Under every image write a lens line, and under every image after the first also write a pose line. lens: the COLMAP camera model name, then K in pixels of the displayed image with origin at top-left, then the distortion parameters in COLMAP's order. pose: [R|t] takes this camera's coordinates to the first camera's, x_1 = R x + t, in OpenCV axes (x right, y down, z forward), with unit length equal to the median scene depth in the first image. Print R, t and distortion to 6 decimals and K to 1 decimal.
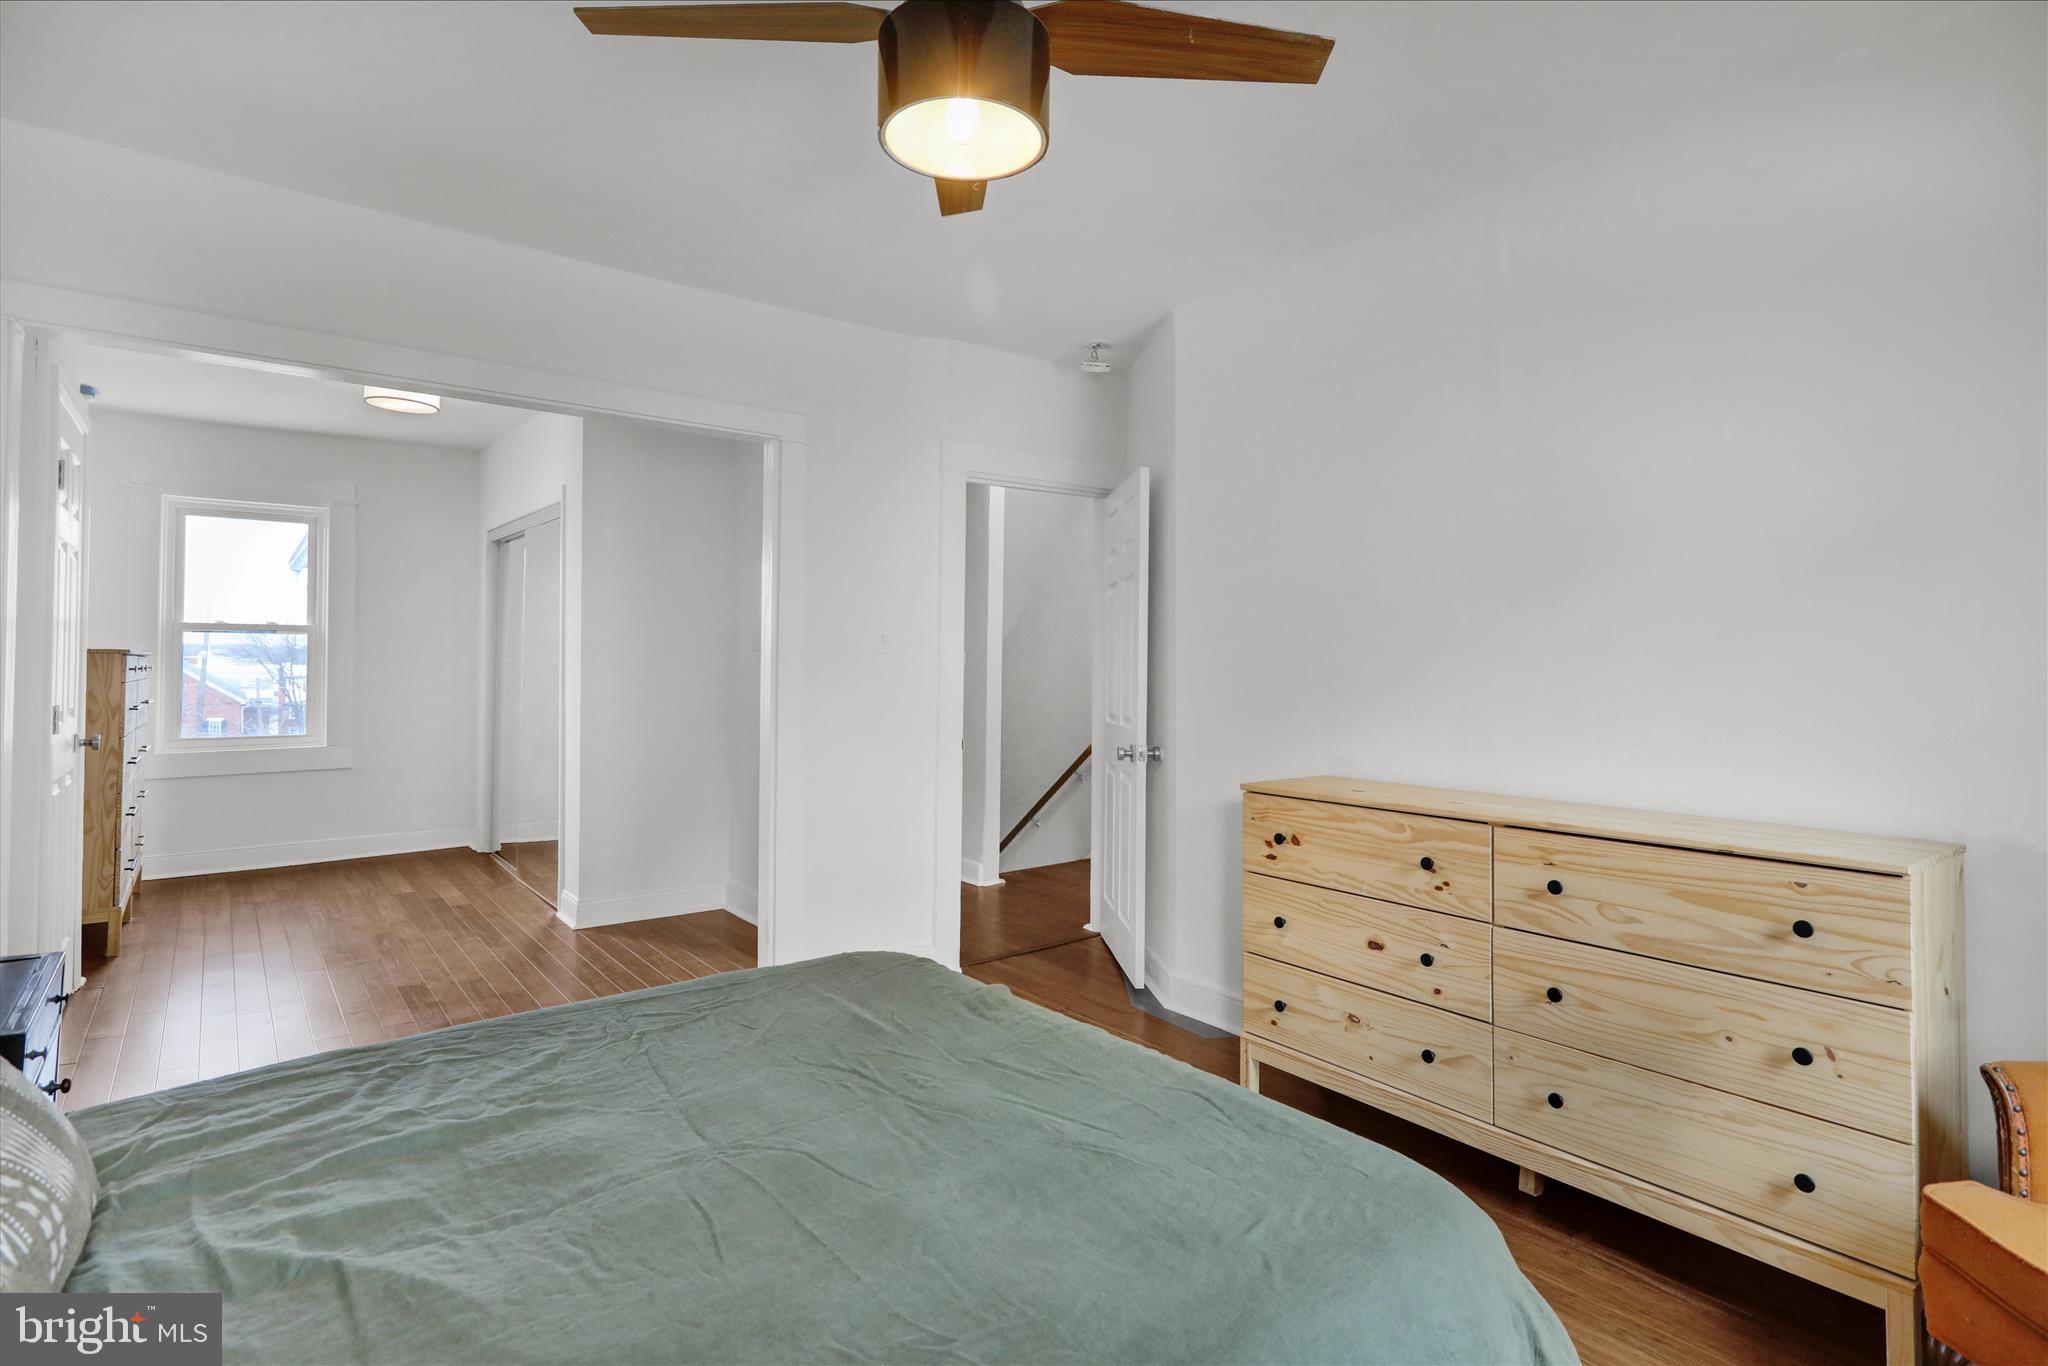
lens RADIAL K [[1002.3, 0, 1025.8], [0, 1002.3, 652.7], [0, 0, 1]] dist [0.001043, 0.000192]
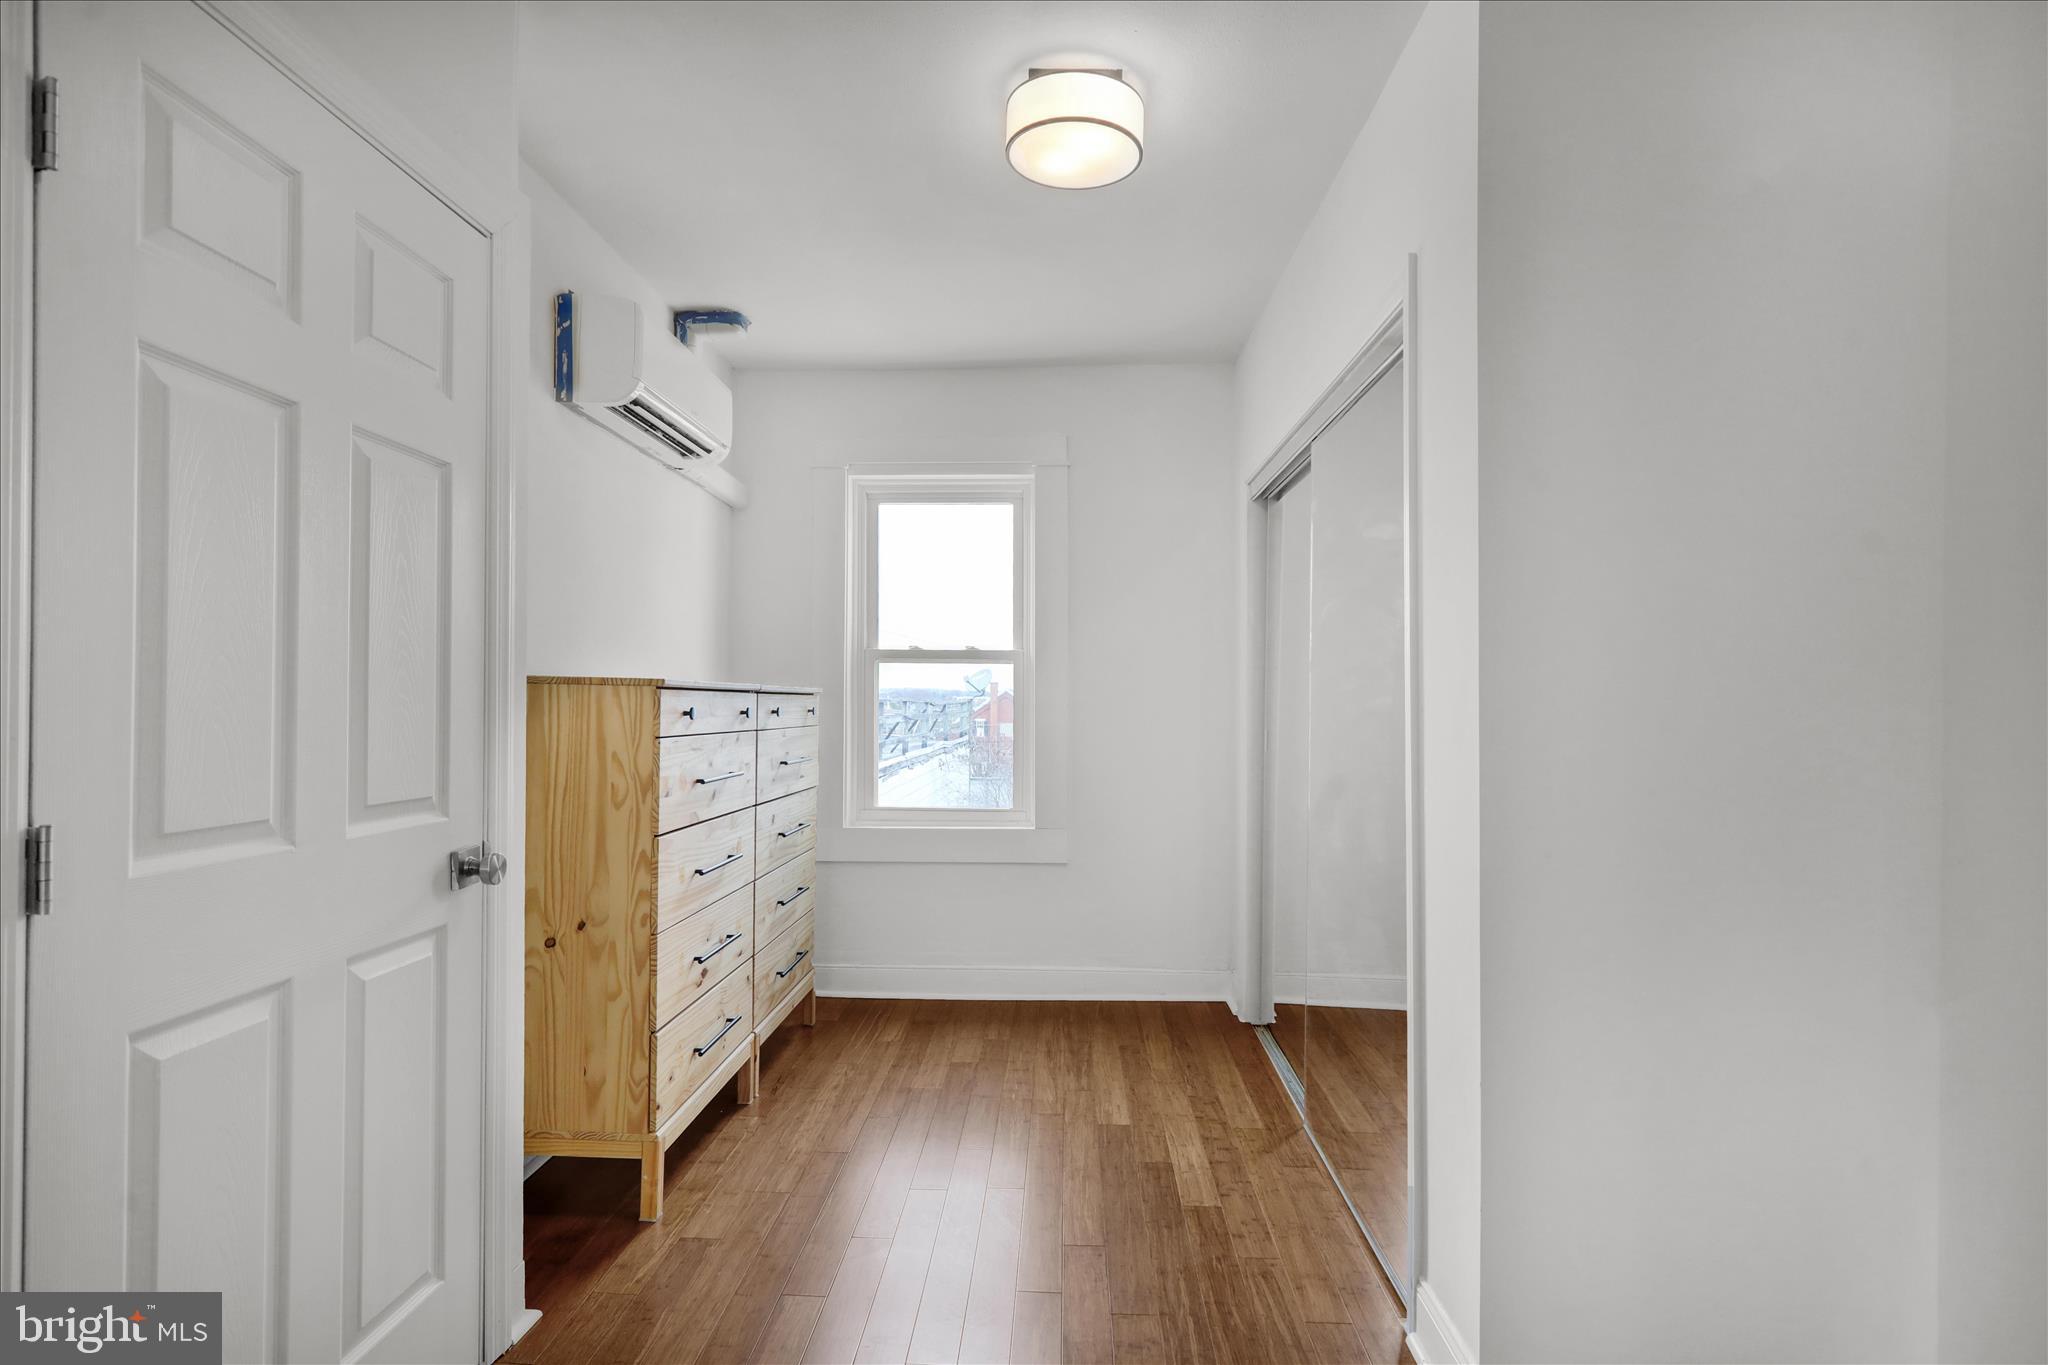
lens RADIAL K [[926.4, 0, 1023.0], [0, 926.4, 656.6], [0, 0, 1]] dist [0.001181, 0.000310]
pose [[0.734464, -0.027117, -0.678105, -0.288744], [-0.003057, 0.999059, -0.043263, 0.004328], [0.678641, 0.033848, 0.733690, 0.553864]]
